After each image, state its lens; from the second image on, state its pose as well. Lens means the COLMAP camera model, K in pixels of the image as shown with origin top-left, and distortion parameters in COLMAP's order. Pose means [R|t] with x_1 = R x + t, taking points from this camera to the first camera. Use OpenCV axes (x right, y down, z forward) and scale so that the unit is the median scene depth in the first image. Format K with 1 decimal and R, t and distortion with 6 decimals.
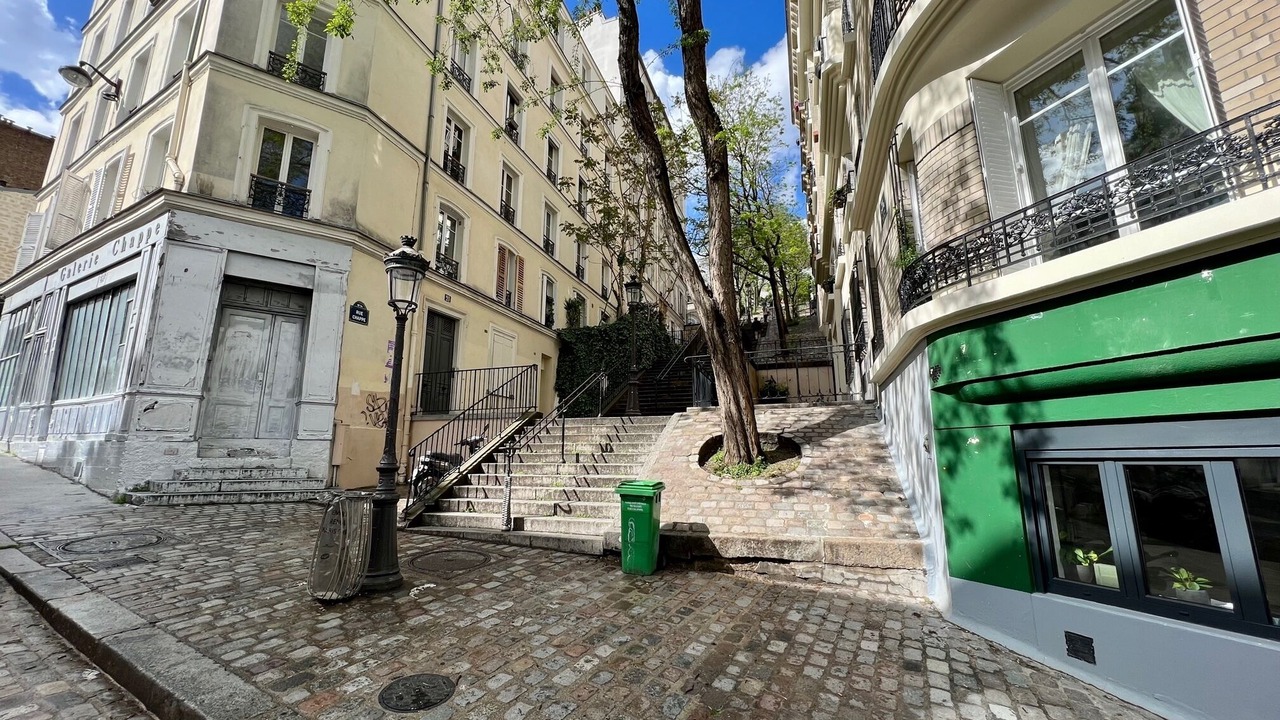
lens RADIAL K [[511.6, 0, 636.1], [0, 511.6, 357.4], [0, 0, 1]] dist [0.000043, 0.000215]
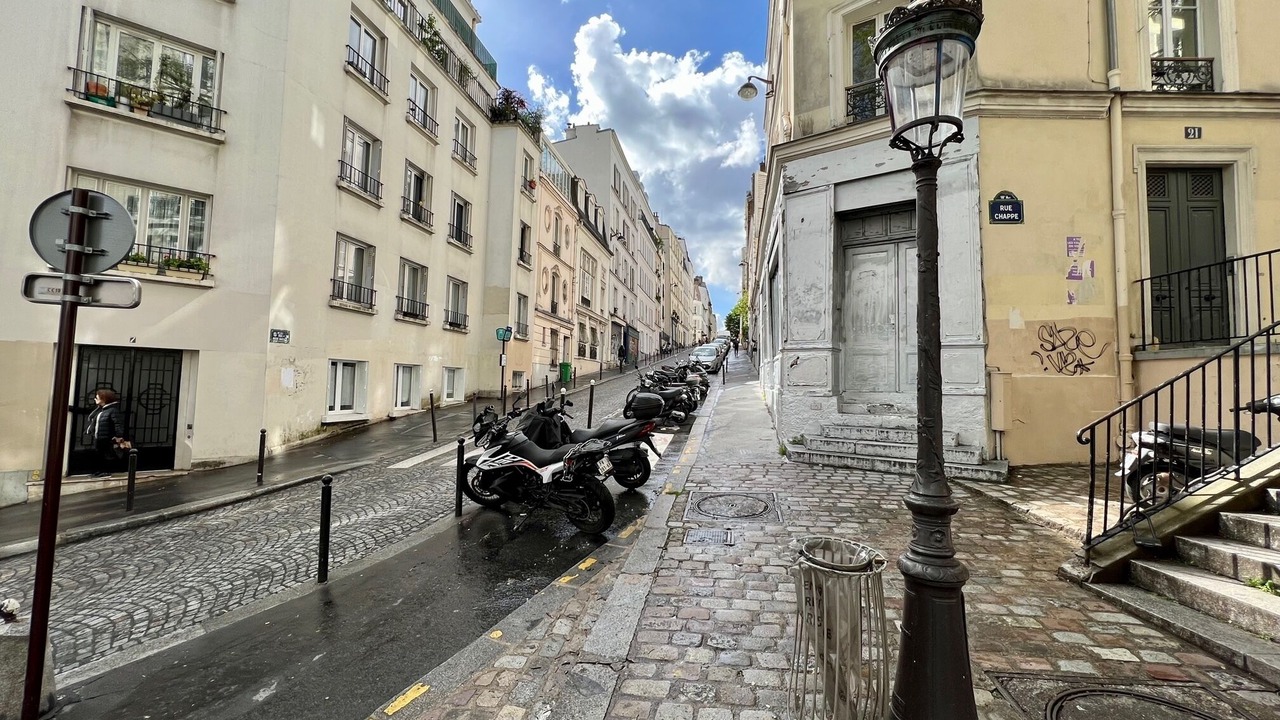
lens RADIAL K [[511.6, 0, 636.1], [0, 511.6, 357.4], [0, 0, 1]] dist [0.000043, 0.000215]
pose [[0.313575, -0.046061, -0.948446, -0.073313], [0.167802, 0.985791, 0.007604, 0.023600], [0.934619, -0.161535, 0.316849, 0.348154]]
